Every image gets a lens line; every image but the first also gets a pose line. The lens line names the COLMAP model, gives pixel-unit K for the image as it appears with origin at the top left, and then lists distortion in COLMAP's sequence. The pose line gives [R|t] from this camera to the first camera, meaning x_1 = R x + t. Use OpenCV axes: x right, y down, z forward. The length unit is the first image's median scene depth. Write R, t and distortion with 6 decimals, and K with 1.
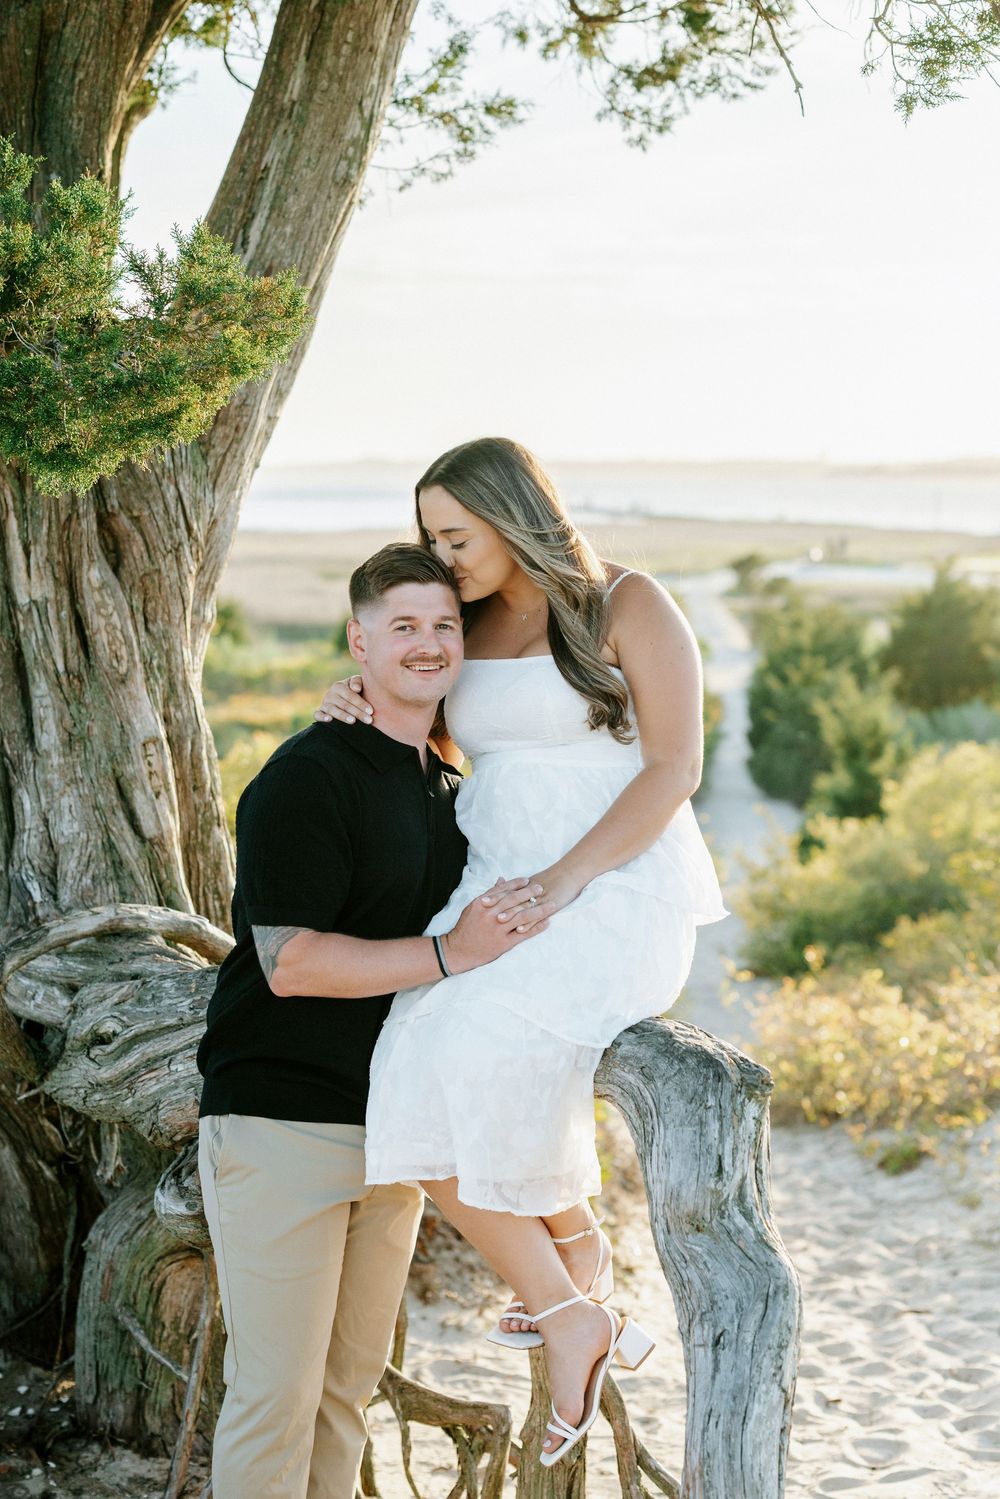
lens RADIAL K [[2556.0, 0, 513.9], [0, 2556.0, 667.6], [0, 0, 1]] dist [-0.000466, 0.000000]
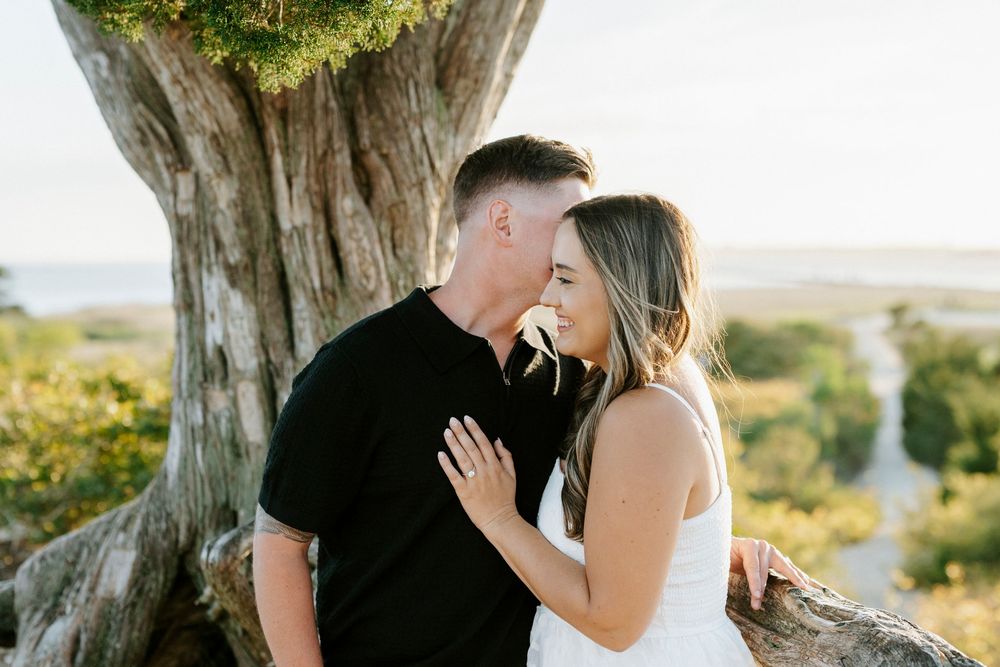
lens RADIAL K [[1705.2, 0, 496.4], [0, 1705.2, 306.0], [0, 0, 1]] dist [-0.000466, 0.000000]
pose [[0.989967, 0.002776, -0.141274, 0.009024], [-0.008344, 0.999211, -0.038836, 0.037919], [0.141055, 0.039625, 0.989208, 0.258045]]
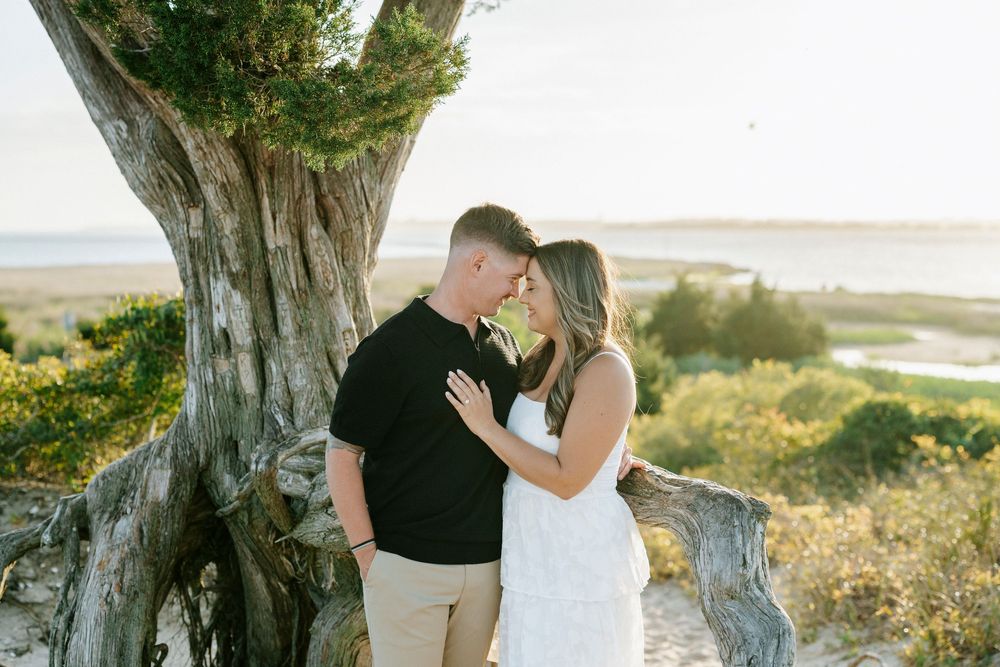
lens RADIAL K [[1468.1, 0, 498.6], [0, 1468.1, 337.9], [0, 0, 1]] dist [-0.001048, 0.000000]
pose [[0.998824, -0.003801, 0.048327, -0.089543], [0.003814, 0.999993, -0.000169, 0.034142], [-0.048326, 0.000353, 0.998832, 0.030729]]
